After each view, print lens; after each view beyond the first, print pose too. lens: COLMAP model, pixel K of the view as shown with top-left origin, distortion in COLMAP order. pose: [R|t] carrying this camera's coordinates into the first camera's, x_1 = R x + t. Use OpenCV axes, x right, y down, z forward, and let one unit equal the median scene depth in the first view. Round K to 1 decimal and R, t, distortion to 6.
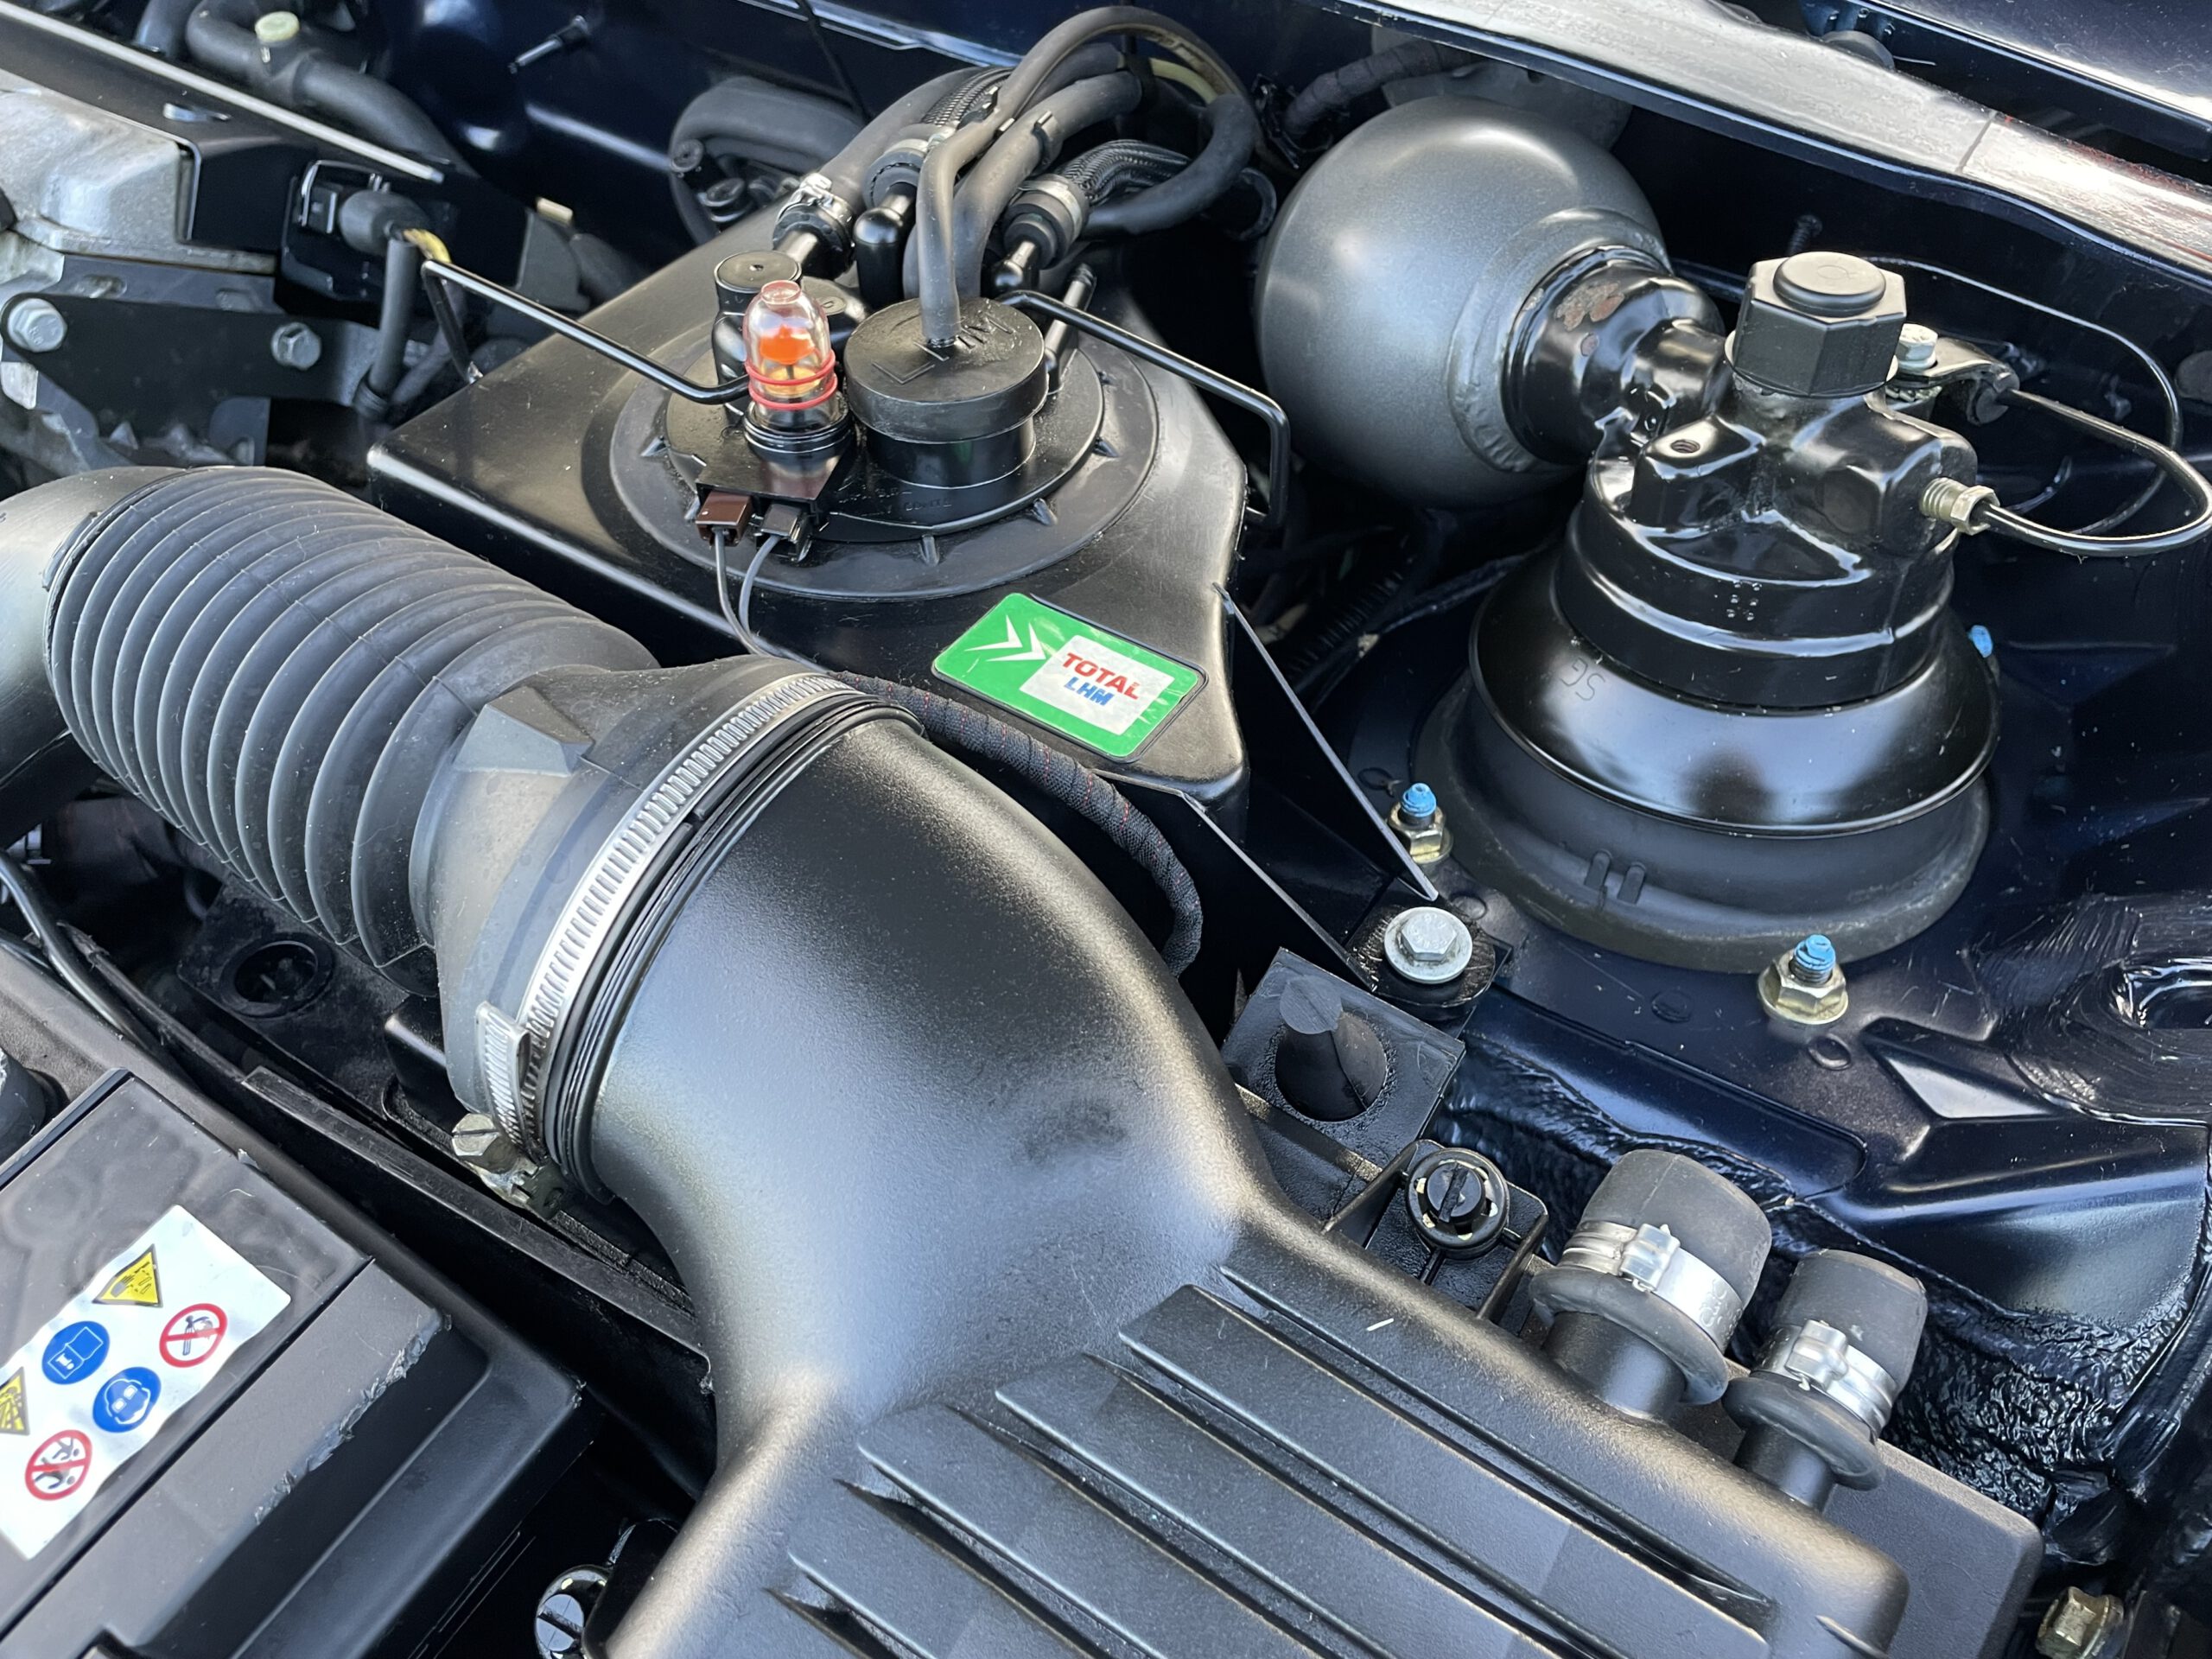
lens RADIAL K [[1734.4, 0, 1098.2], [0, 1734.4, 830.9], [0, 0, 1]] dist [0.077126, -0.109191]
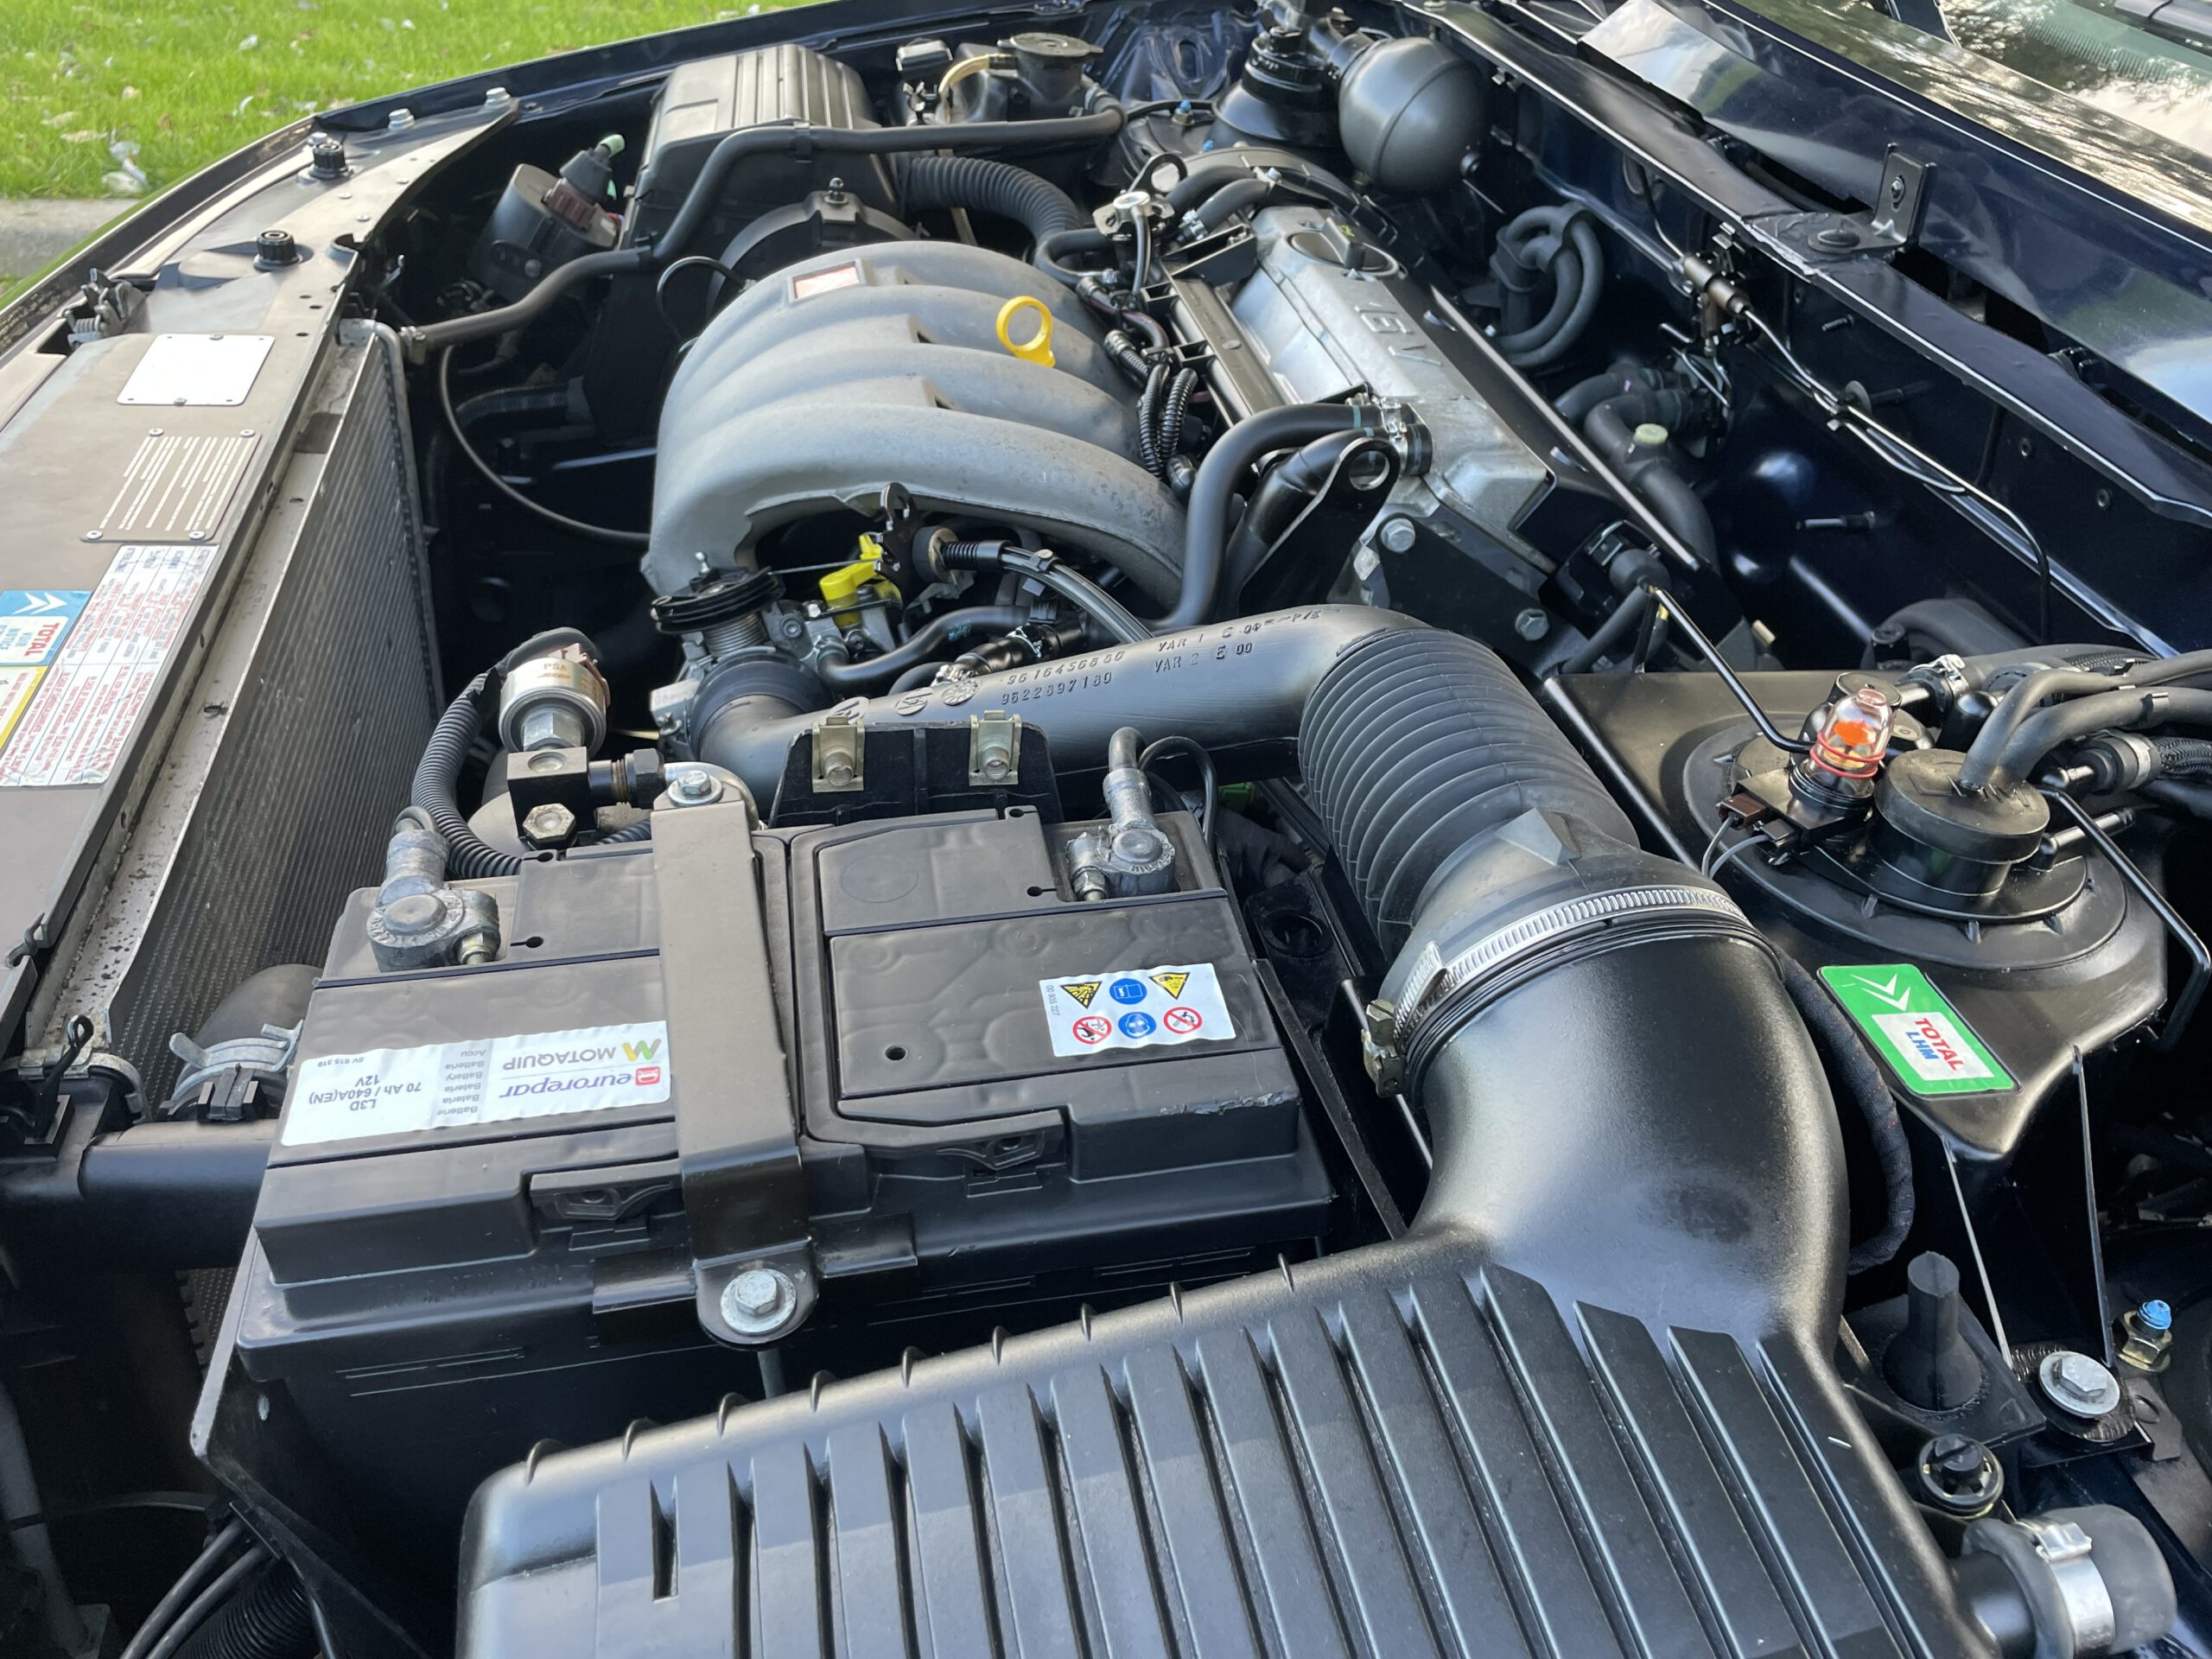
lens RADIAL K [[1734.4, 0, 1083.1], [0, 1734.4, 831.0], [0, 0, 1]] dist [0.077126, -0.109191]
pose [[0.699056, 0.472223, -0.536961, 0.150318], [-0.583643, 0.810655, -0.046911, 0.175439], [0.413138, 0.346186, 0.842302, -0.333801]]
